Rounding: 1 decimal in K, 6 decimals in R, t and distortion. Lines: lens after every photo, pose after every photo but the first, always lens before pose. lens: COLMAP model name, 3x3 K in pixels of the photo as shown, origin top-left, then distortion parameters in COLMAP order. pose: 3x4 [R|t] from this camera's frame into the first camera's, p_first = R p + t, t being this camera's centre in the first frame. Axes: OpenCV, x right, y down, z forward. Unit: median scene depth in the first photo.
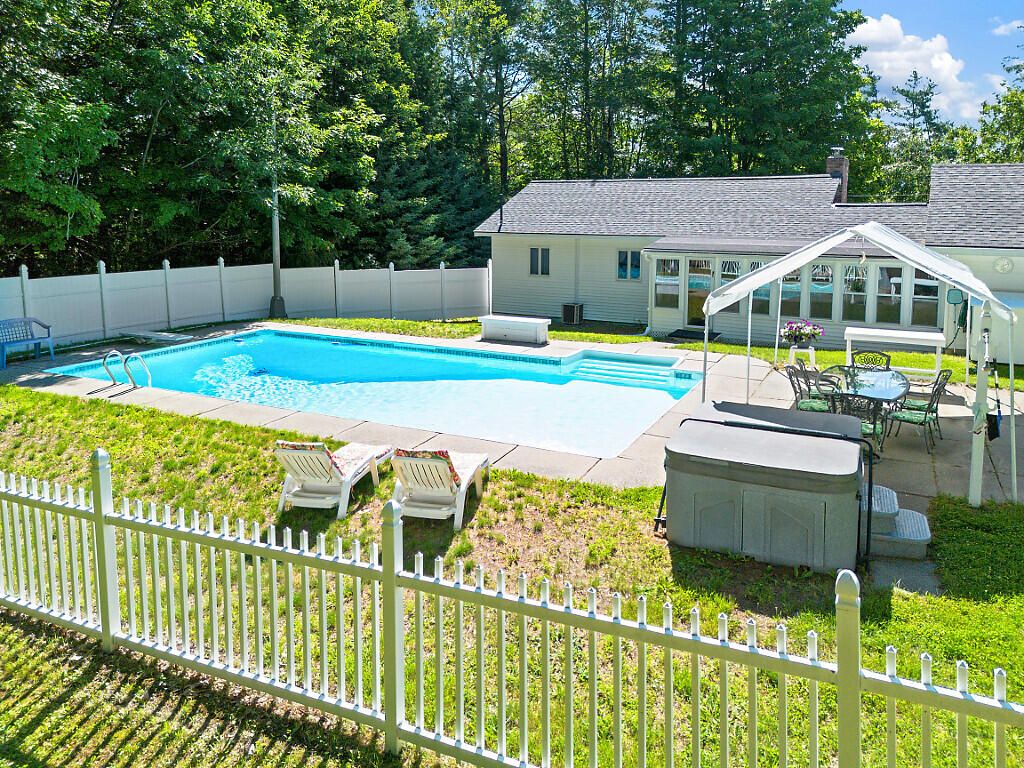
lens RADIAL K [[739.7, 0, 514.9], [0, 739.7, 357.9], [0, 0, 1]] dist [0.070905, -0.067199]
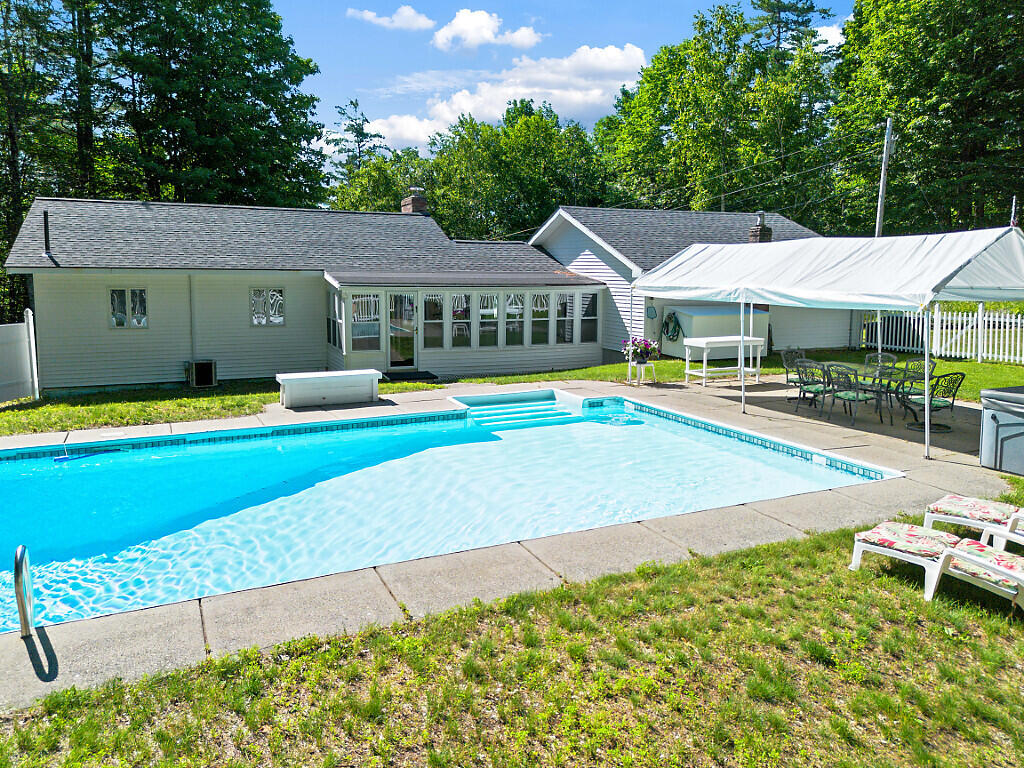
lens RADIAL K [[743.9, 0, 514.6], [0, 743.9, 376.7], [0, 0, 1]] dist [0.073835, -0.074855]
pose [[0.596392, -0.113461, 0.794634, -0.340228], [0.151078, 0.988134, 0.027702, -0.031062], [-0.788348, 0.103531, 0.606456, 0.290749]]
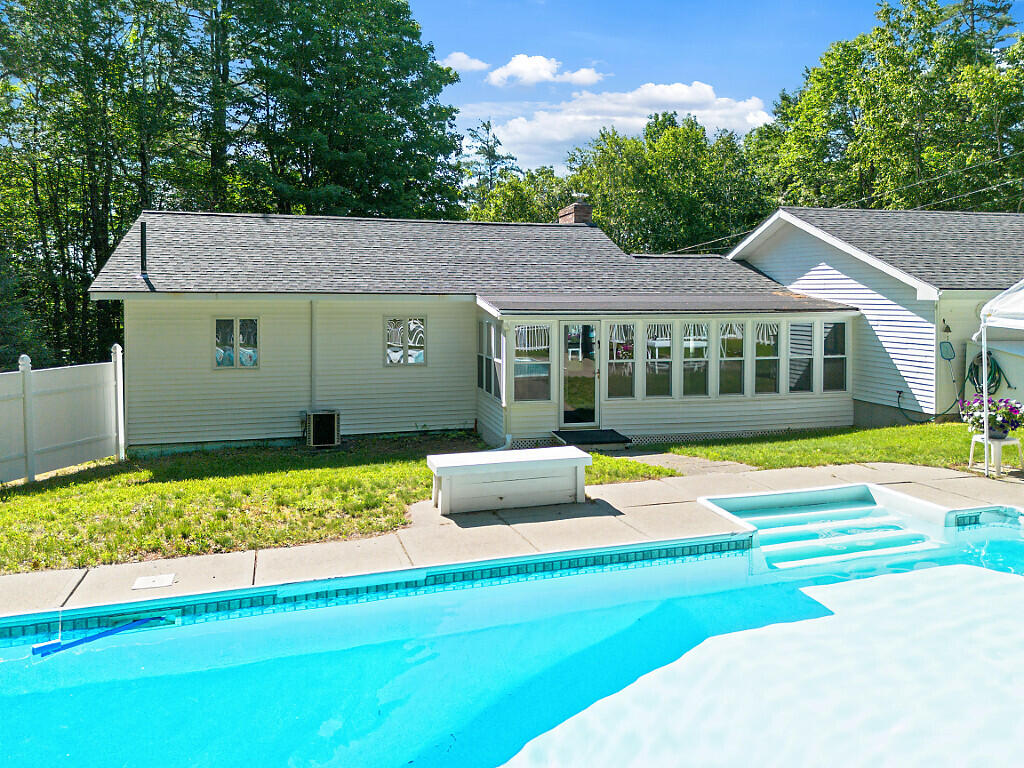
lens RADIAL K [[739.7, 0, 514.9], [0, 739.7, 357.9], [0, 0, 1]] dist [0.070905, -0.067199]
pose [[0.711216, -0.061560, 0.700273, -0.220770], [0.137779, 0.989045, -0.052988, -0.063032], [-0.689339, 0.134169, 0.711906, 0.475768]]
